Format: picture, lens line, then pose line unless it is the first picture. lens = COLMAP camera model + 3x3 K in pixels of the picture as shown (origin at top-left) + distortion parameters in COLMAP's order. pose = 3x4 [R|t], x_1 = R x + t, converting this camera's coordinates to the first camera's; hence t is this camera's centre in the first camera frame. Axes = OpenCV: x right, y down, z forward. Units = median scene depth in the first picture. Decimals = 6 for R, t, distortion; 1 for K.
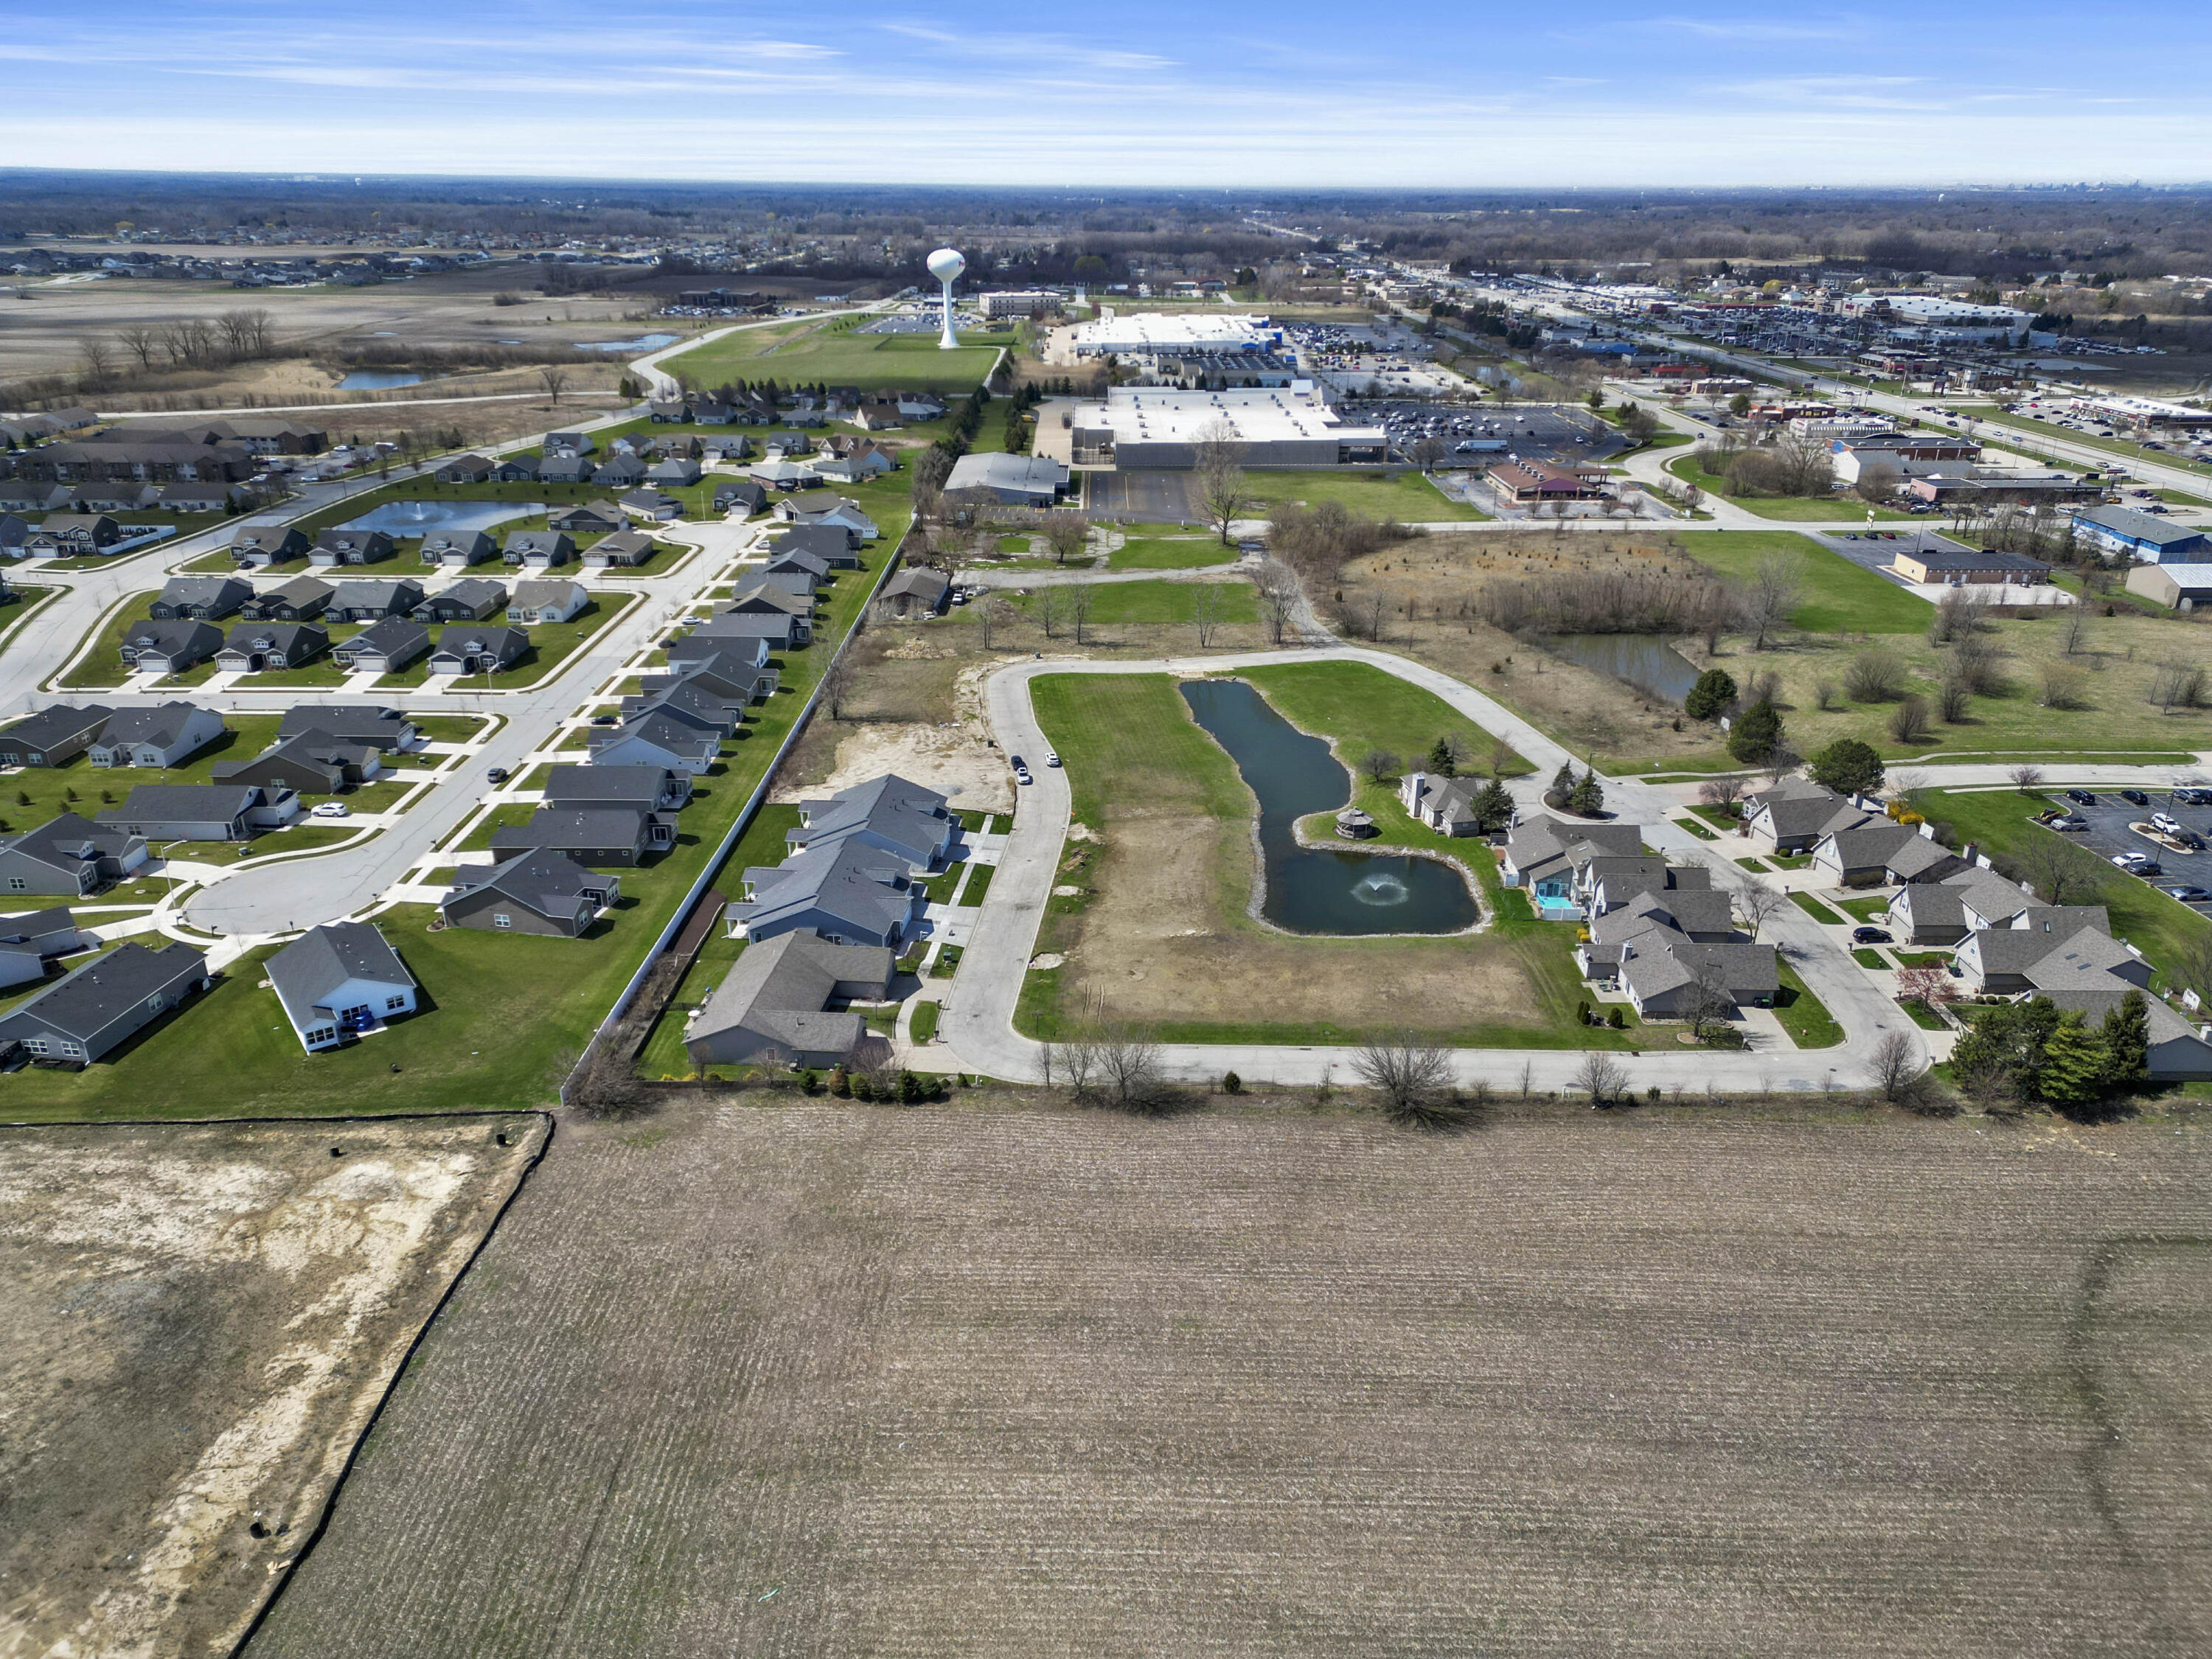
lens RADIAL K [[1516.4, 0, 1115.4], [0, 1516.4, 838.4], [0, 0, 1]] dist [0.099641, -0.104406]
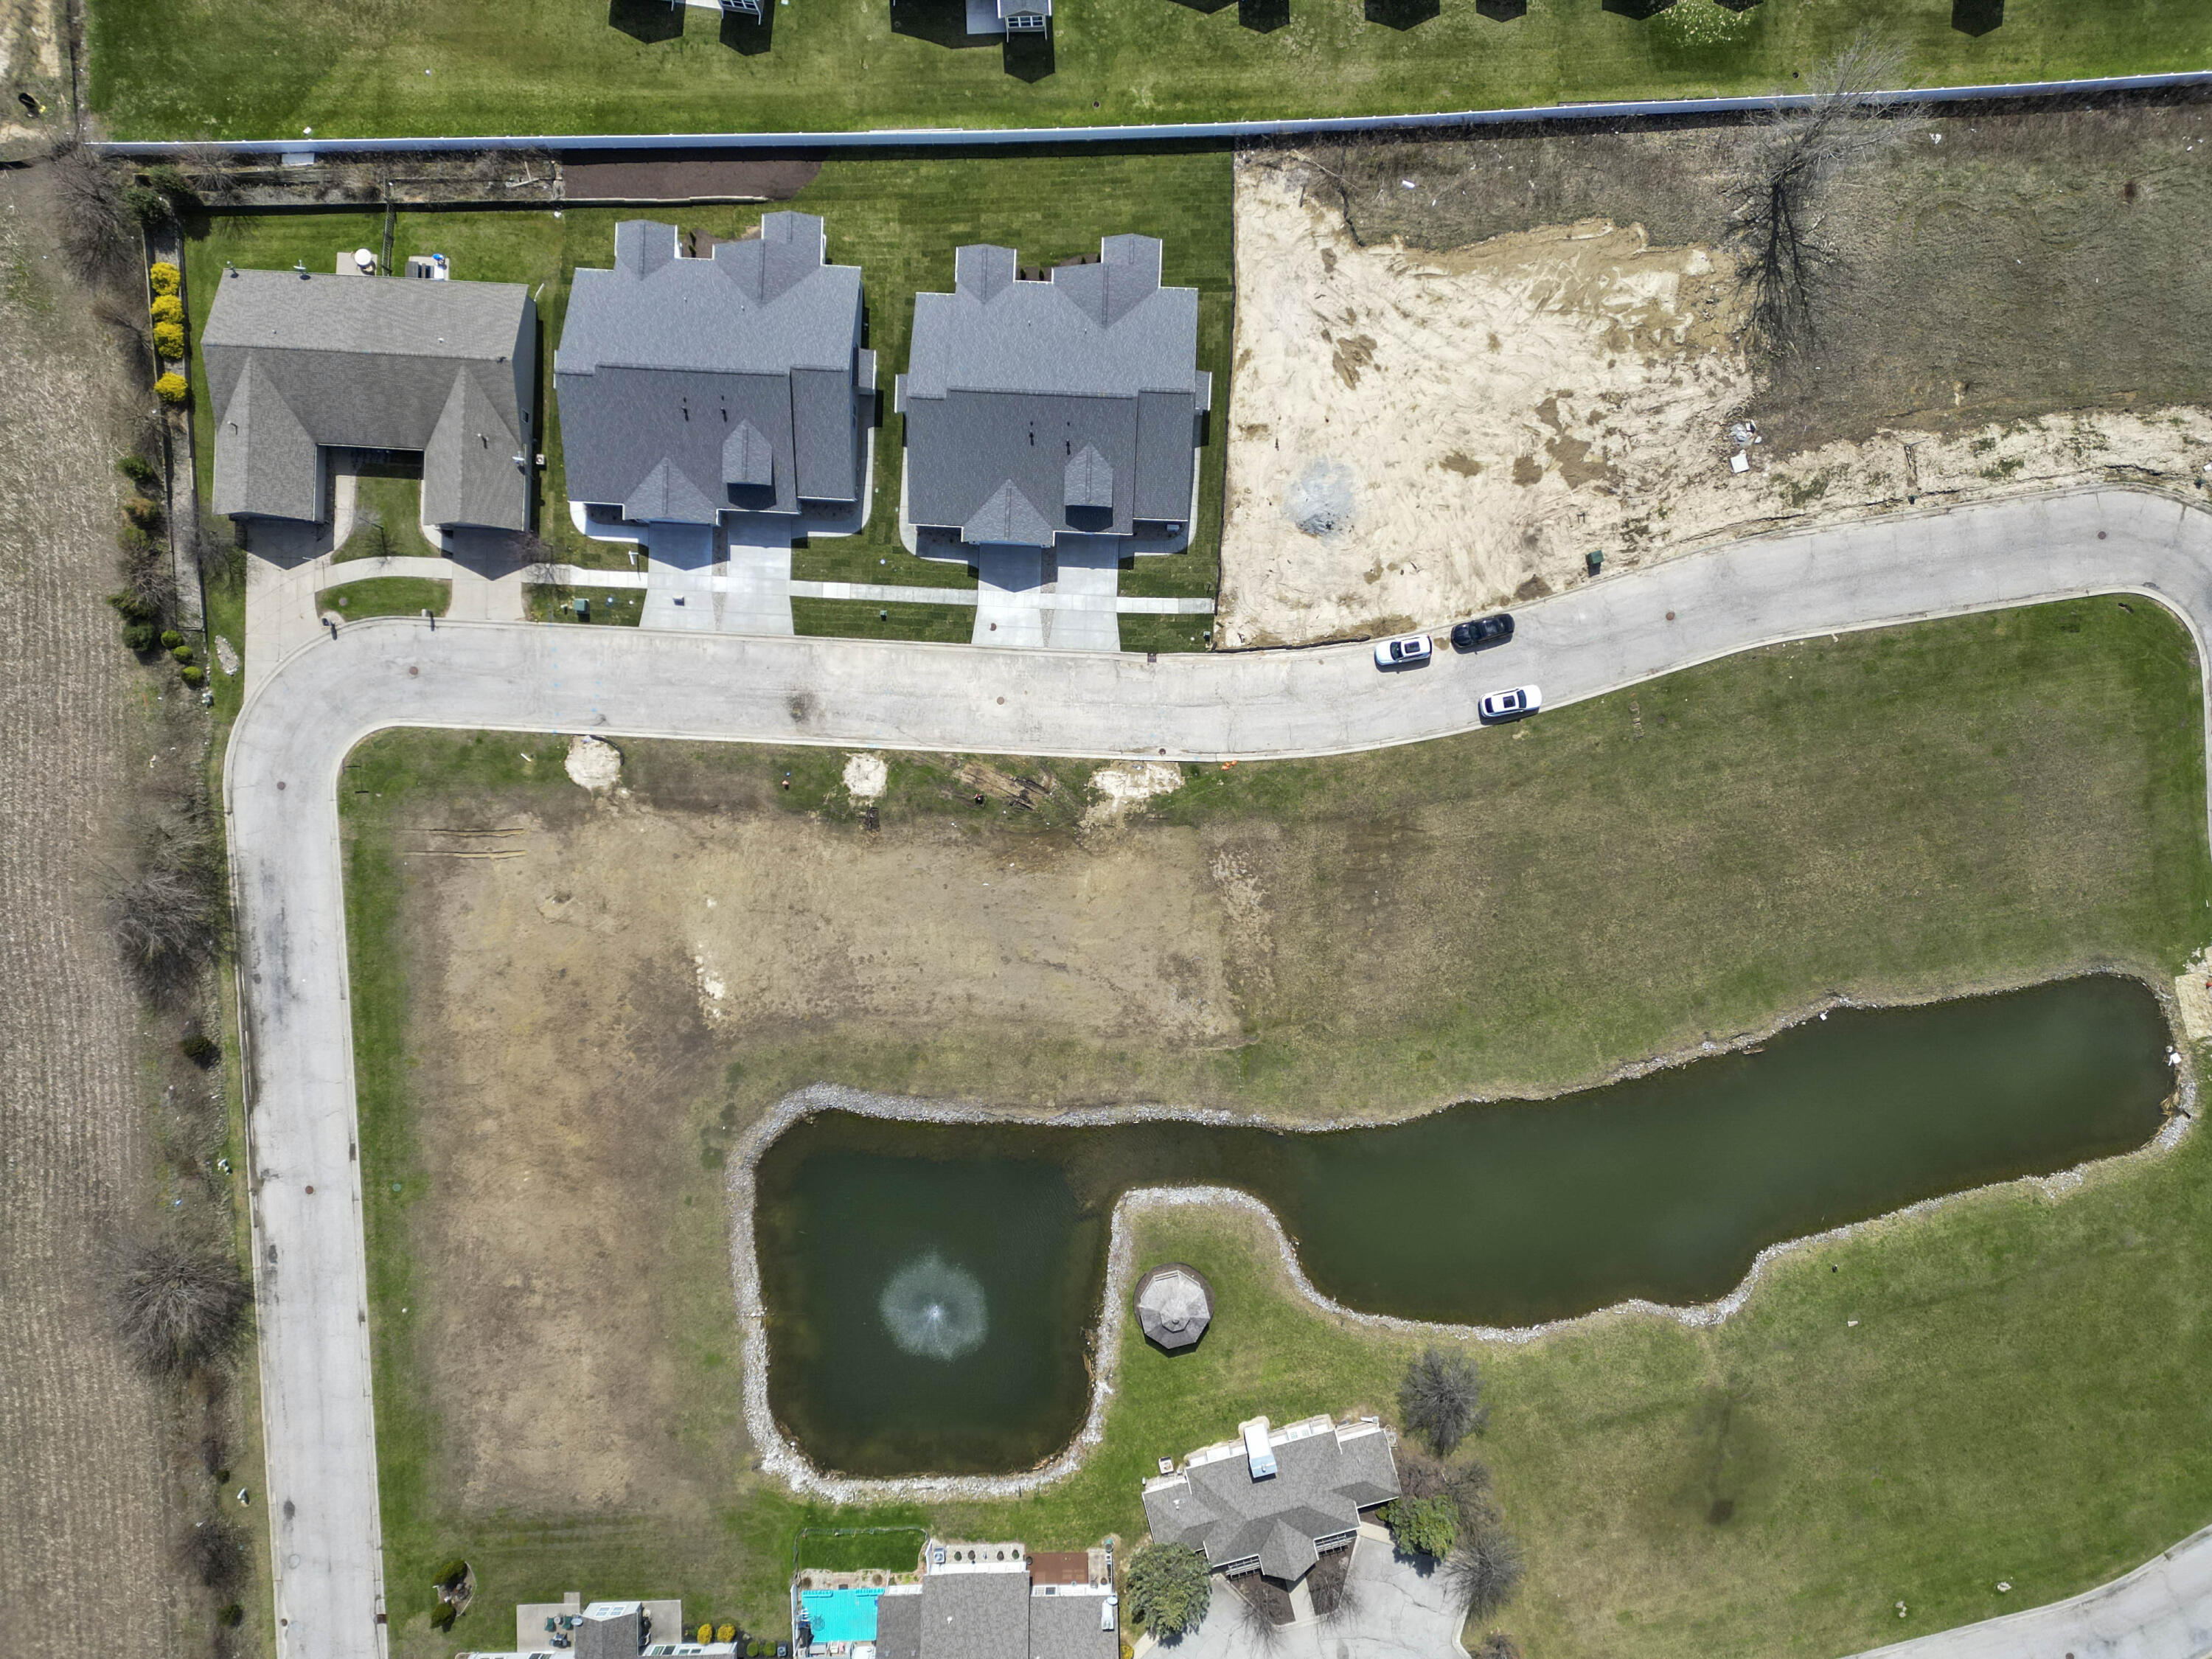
lens RADIAL K [[1516.4, 0, 1115.4], [0, 1516.4, 838.4], [0, 0, 1]] dist [0.099641, -0.104406]
pose [[0.036141, 0.999342, 0.003074, -0.006670], [-0.389620, 0.011258, 0.920907, -0.507689], [0.920266, -0.034480, 0.389771, 0.814136]]
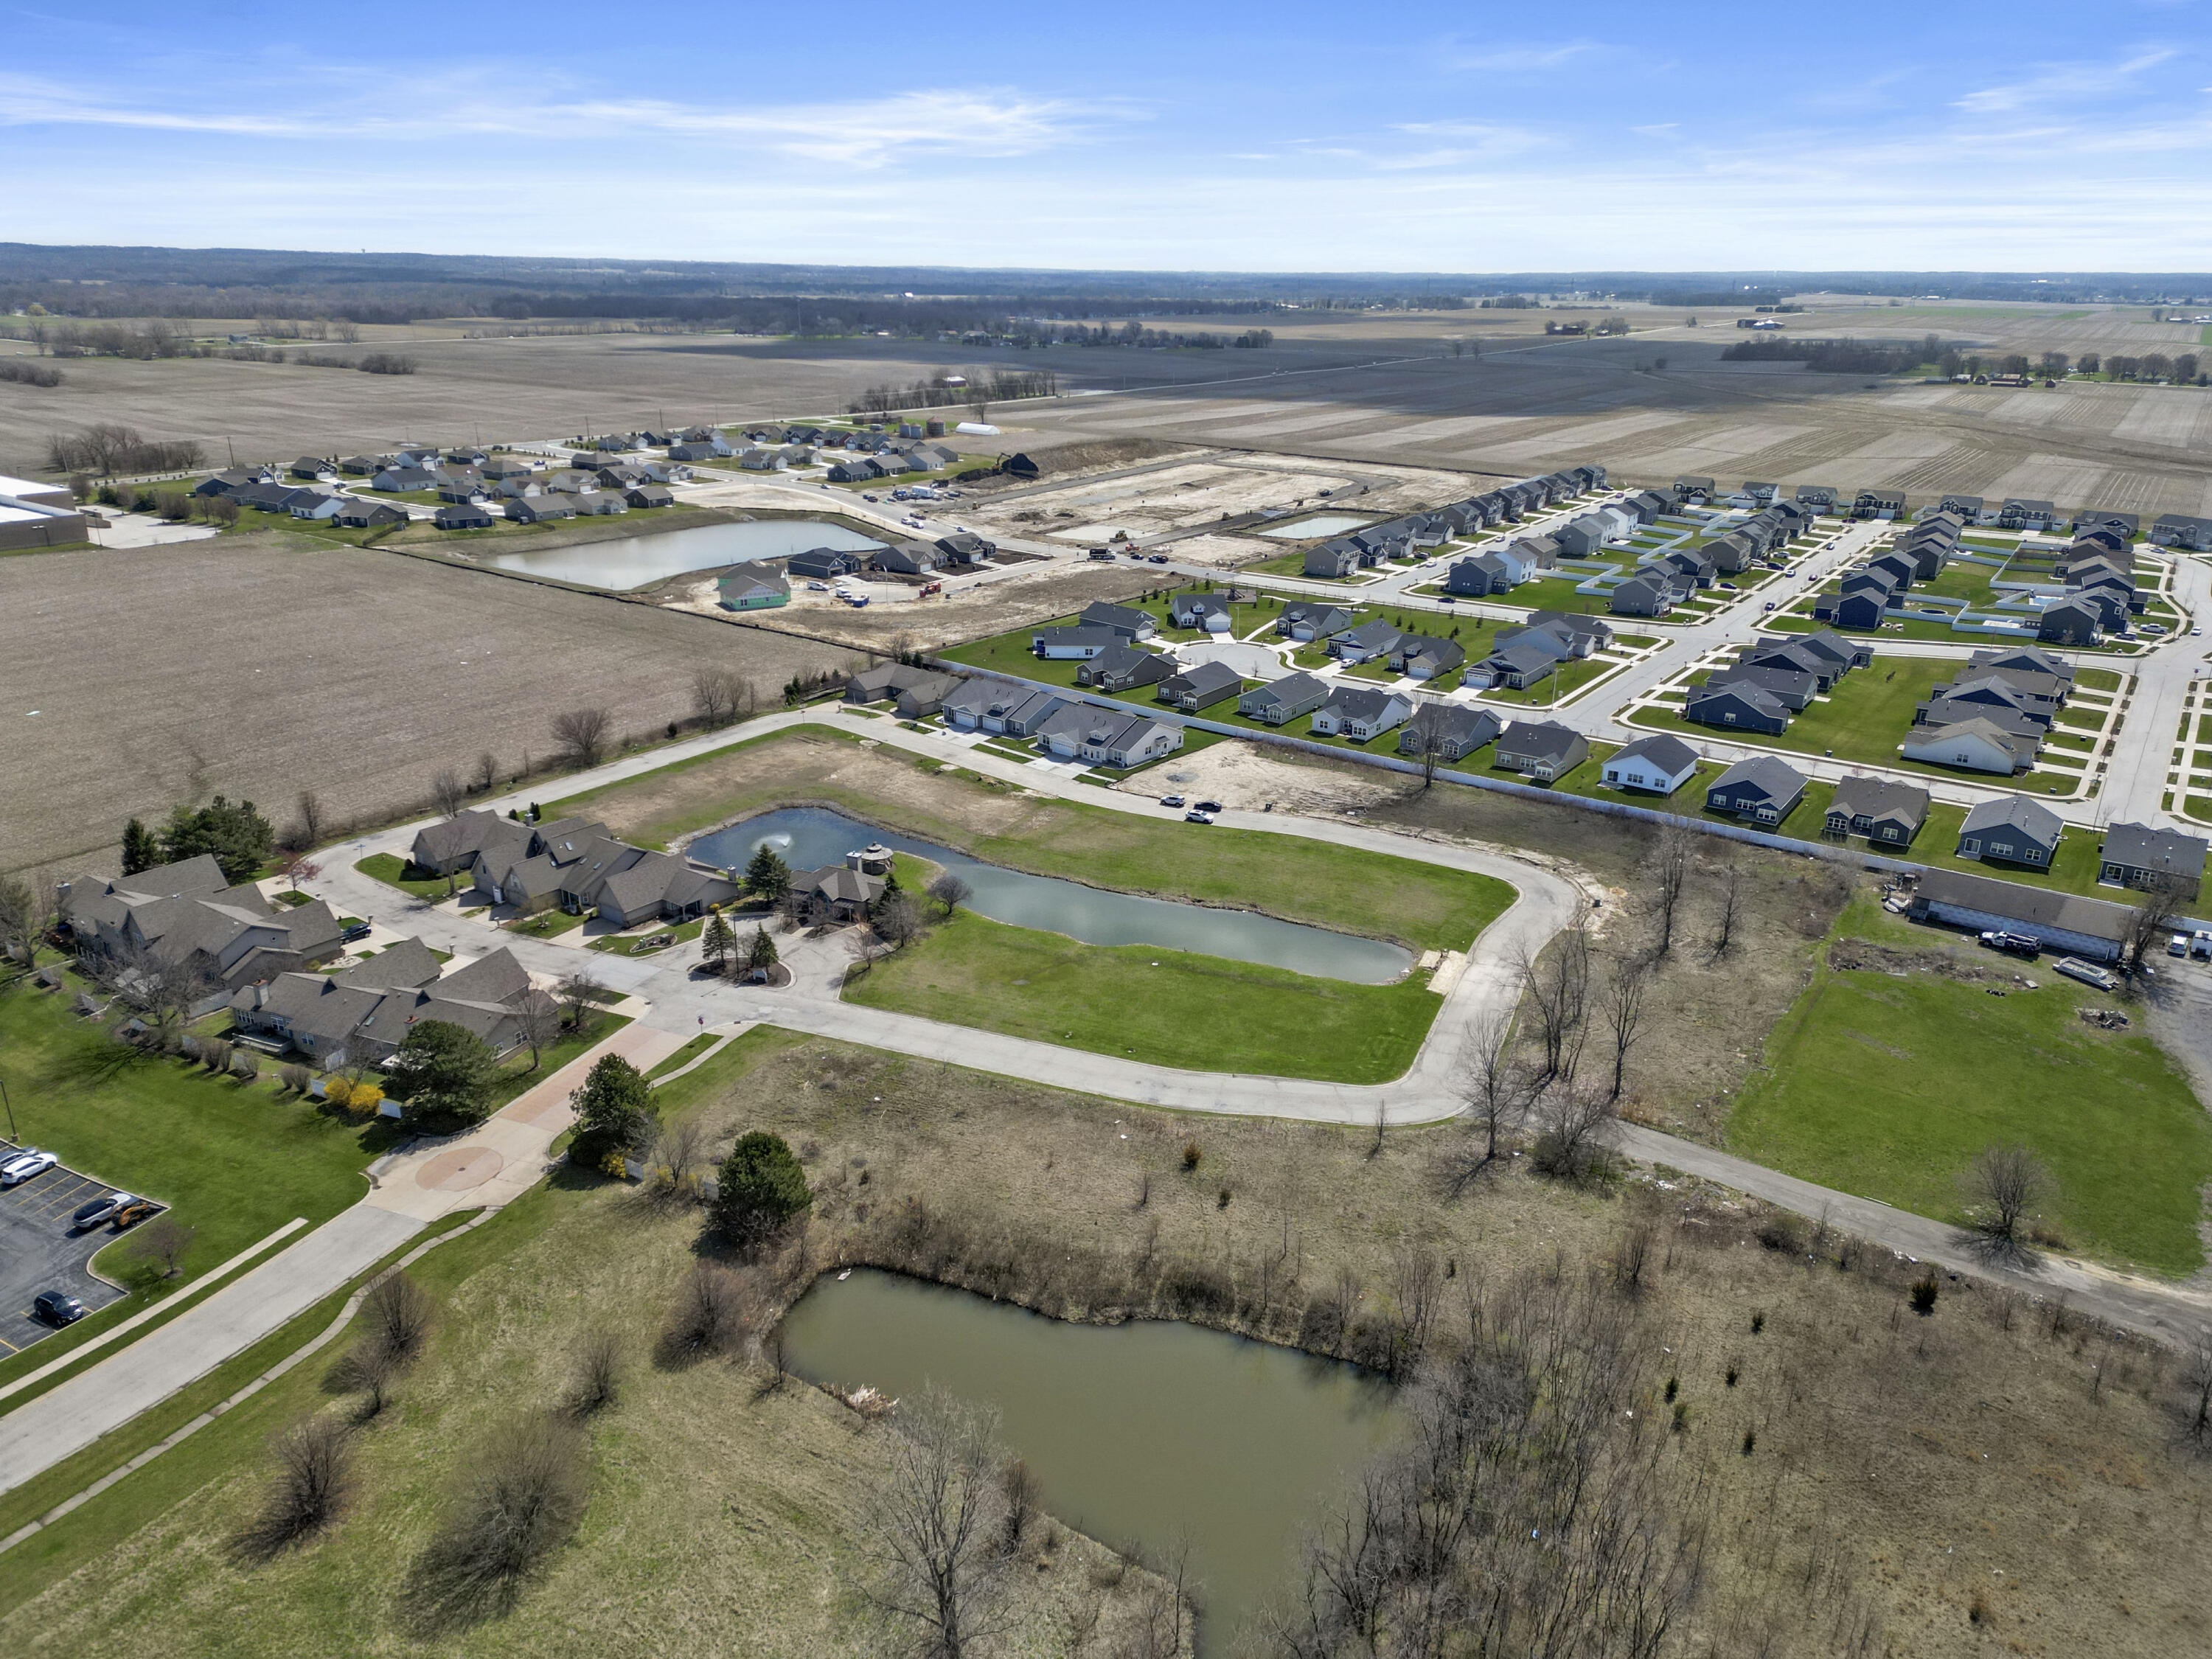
lens RADIAL K [[1528.3, 0, 1103.5], [0, 1528.3, 861.0], [0, 0, 1]] dist [0.091133, -0.098484]
pose [[-0.586129, 0.279494, -0.760484, 0.868993], [-0.333044, 0.772542, 0.540612, -0.627370], [0.738603, 0.570143, -0.359725, 1.533200]]
